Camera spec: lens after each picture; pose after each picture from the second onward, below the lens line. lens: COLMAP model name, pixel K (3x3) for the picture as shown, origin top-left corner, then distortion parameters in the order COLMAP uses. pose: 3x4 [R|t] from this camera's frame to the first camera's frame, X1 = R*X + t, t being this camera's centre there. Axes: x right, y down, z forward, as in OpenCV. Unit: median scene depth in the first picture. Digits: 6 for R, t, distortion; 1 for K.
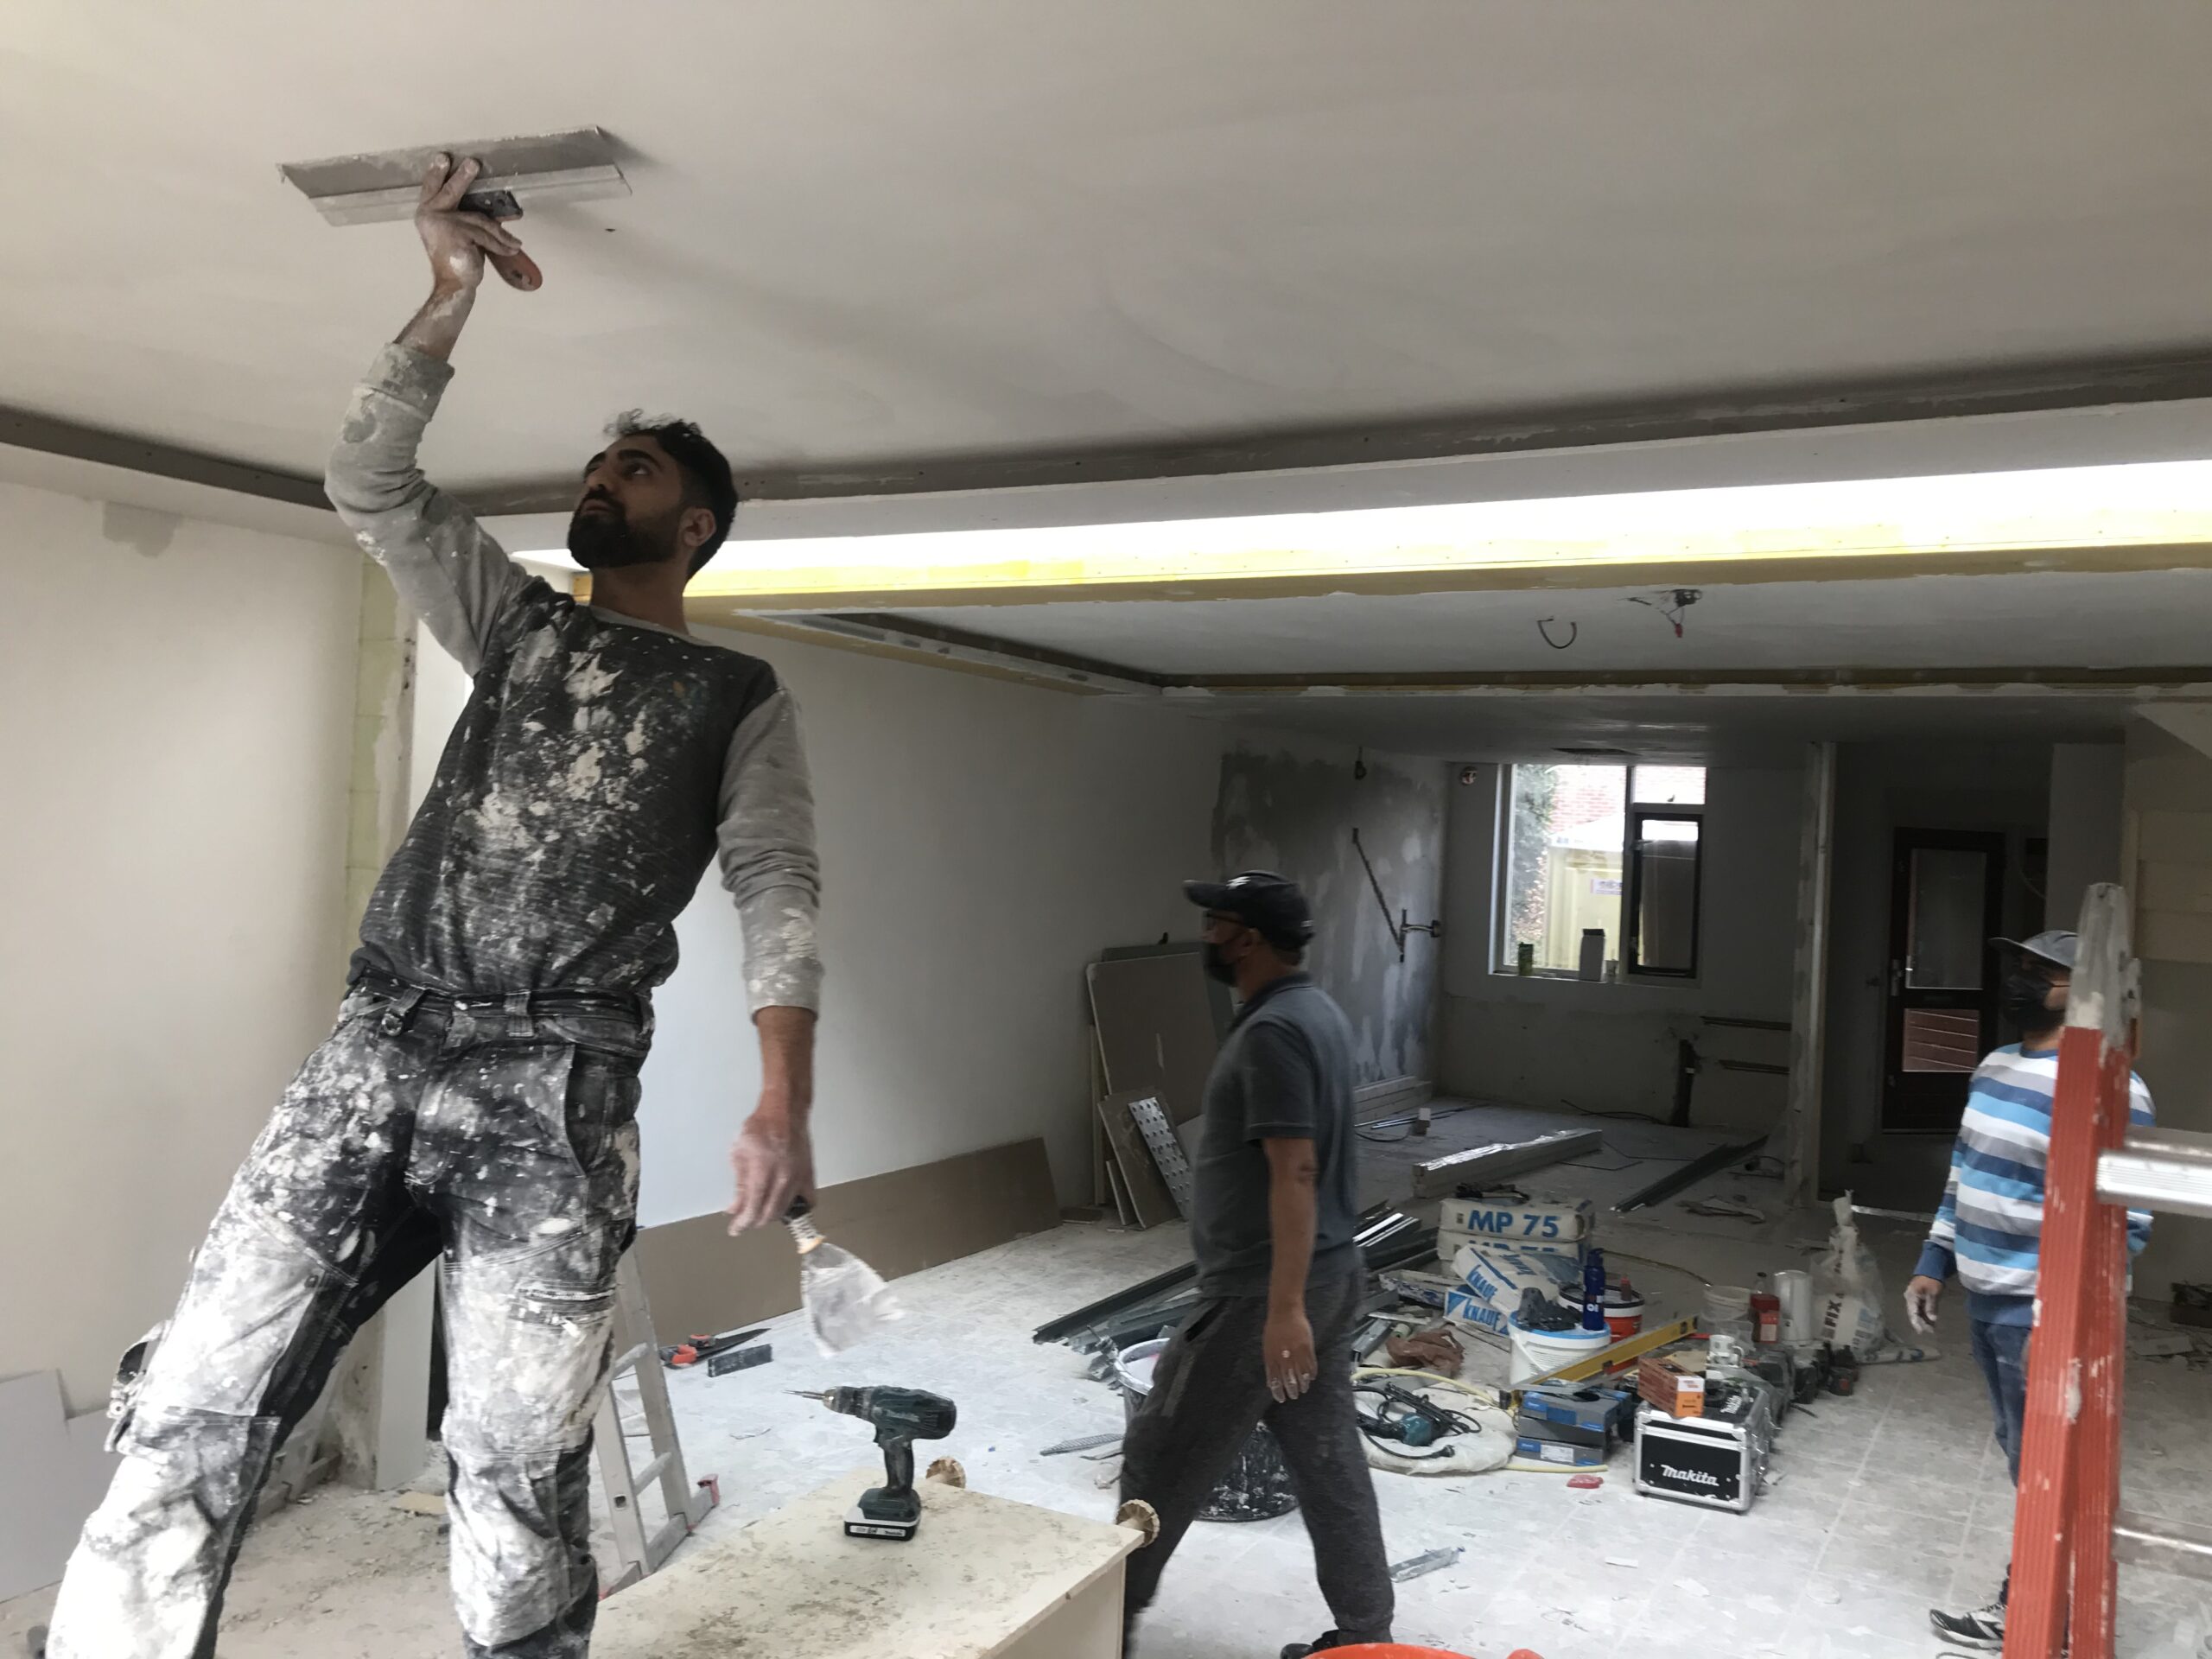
lens RADIAL K [[1800.4, 0, 1106.0], [0, 1800.4, 829.5], [0, 0, 1]] dist [0.088059, -0.069638]
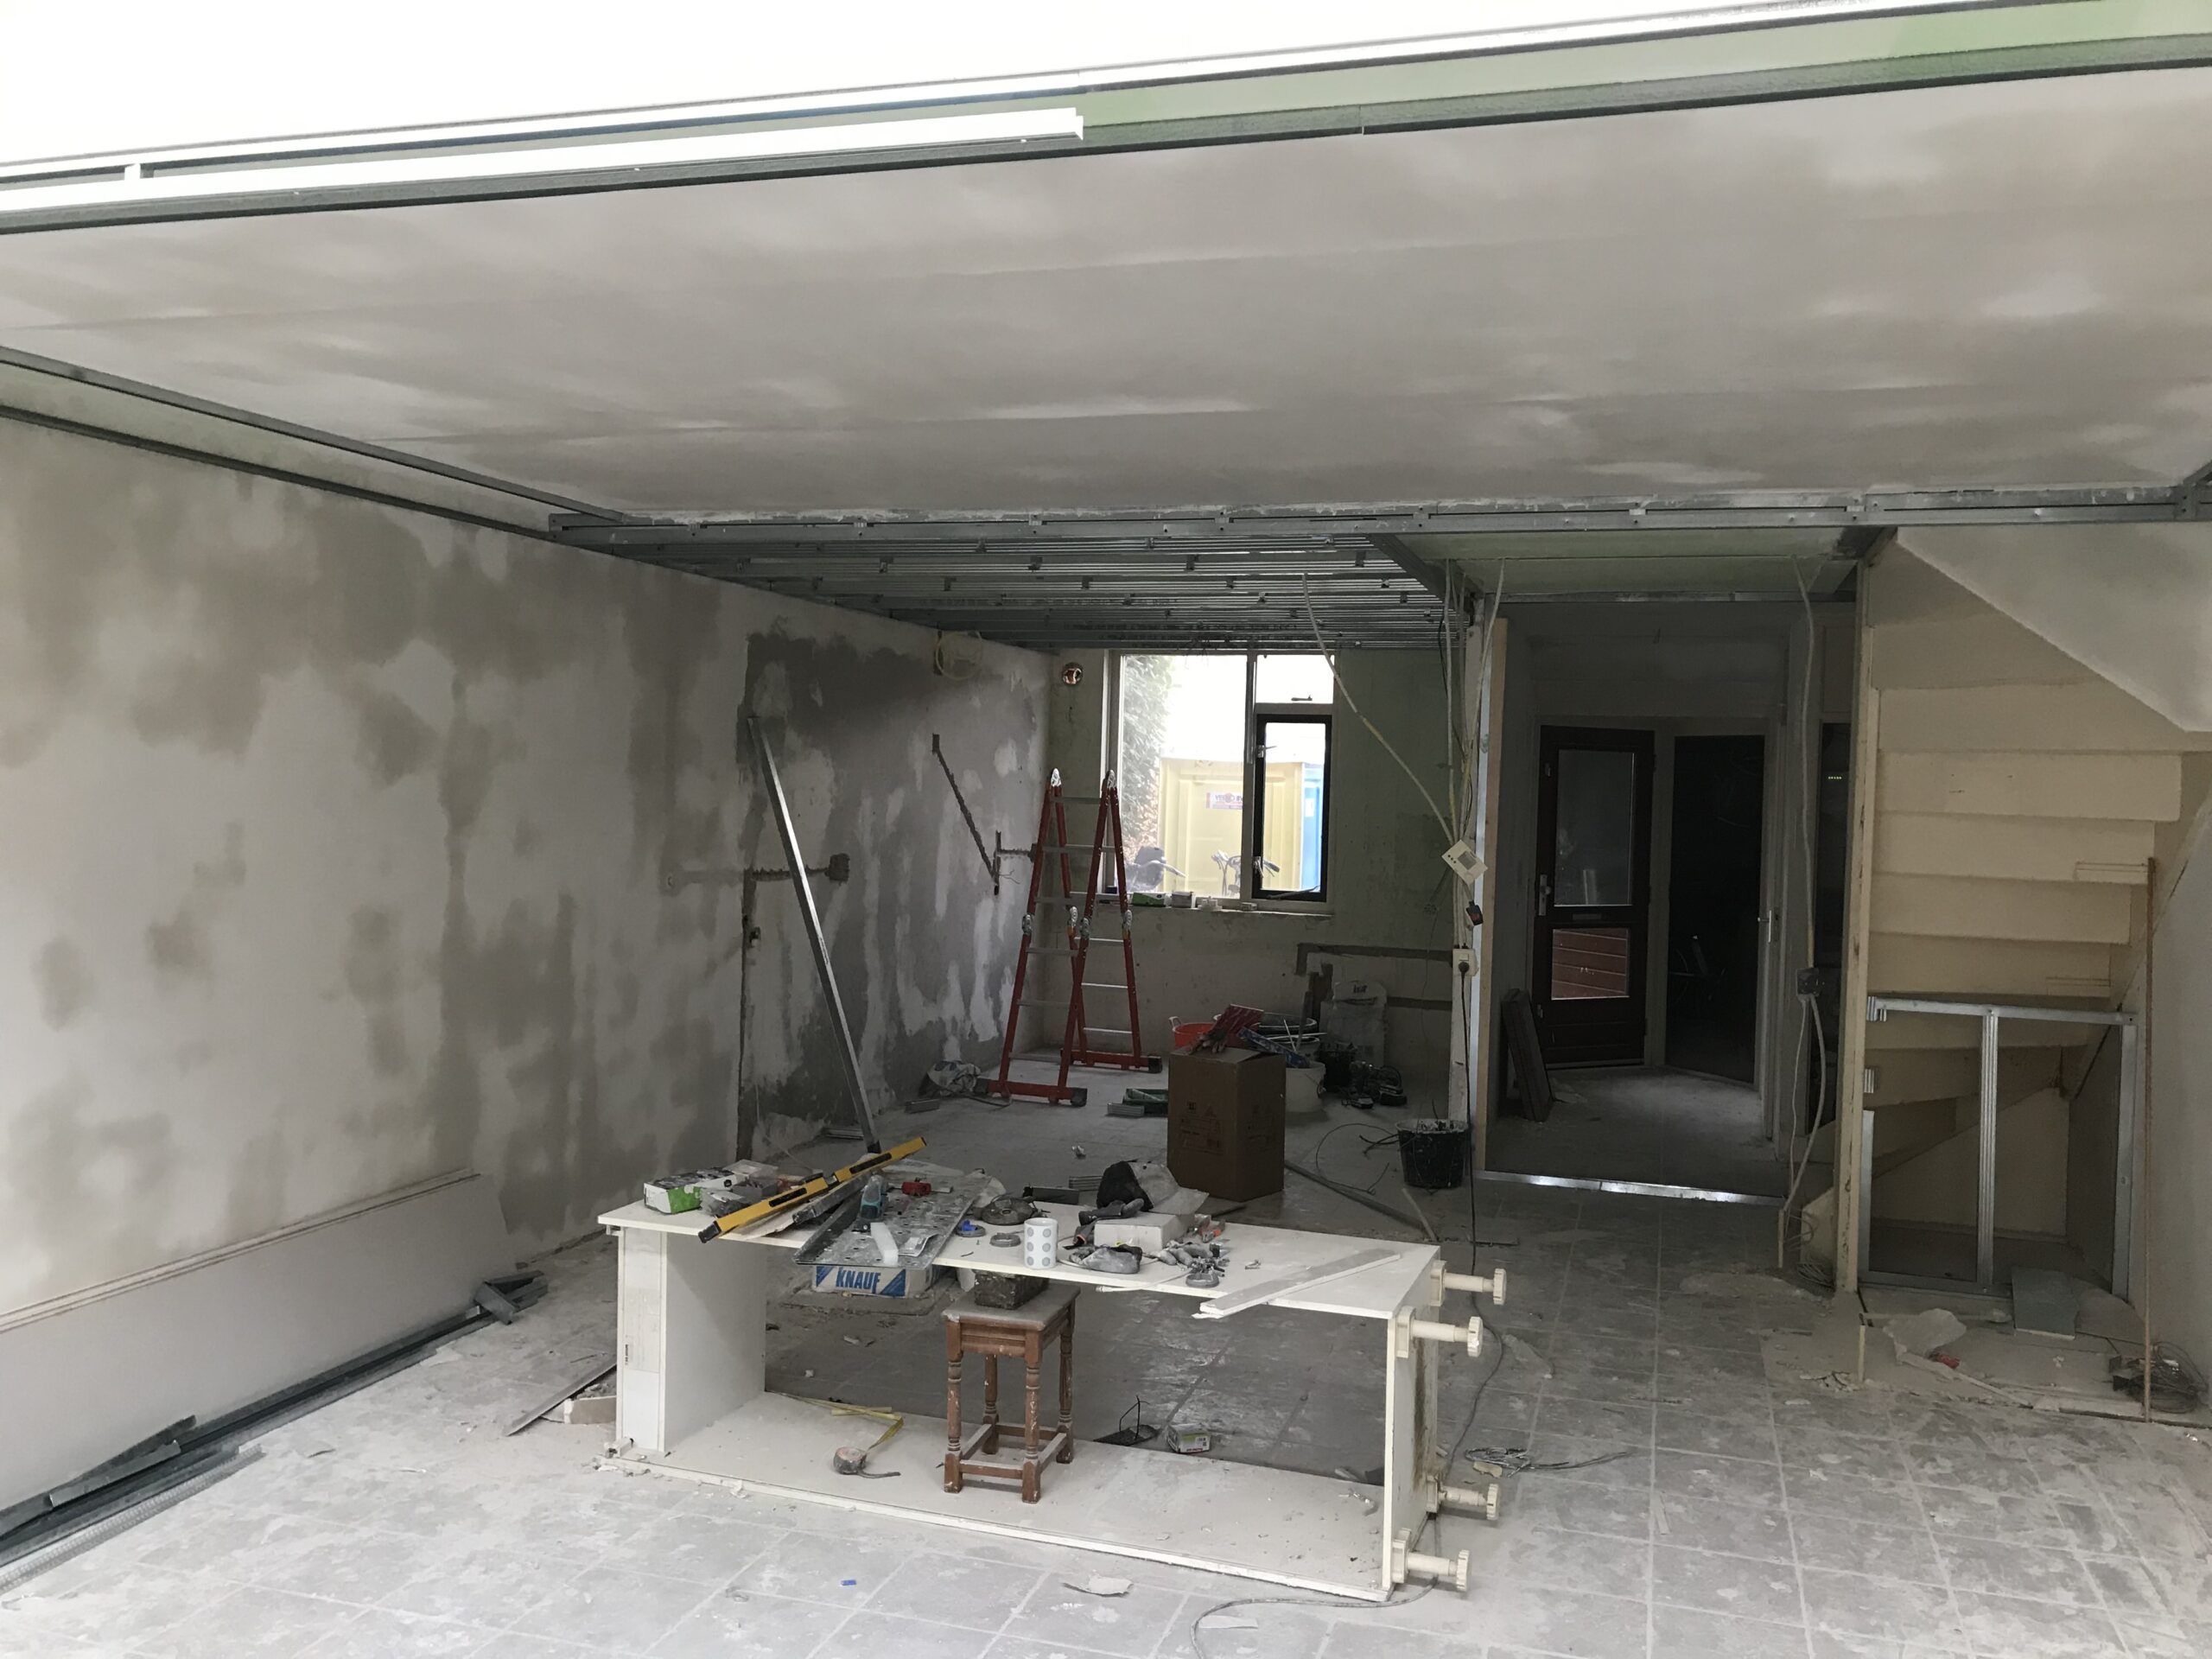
lens RADIAL K [[1800.4, 0, 1106.0], [0, 1800.4, 829.5], [0, 0, 1]] dist [0.088059, -0.069638]
pose [[0.977577, -0.024658, 0.209131, 0.039062], [0.016084, 0.998963, 0.042598, 0.008120], [-0.209965, -0.038279, 0.976959, 0.169838]]
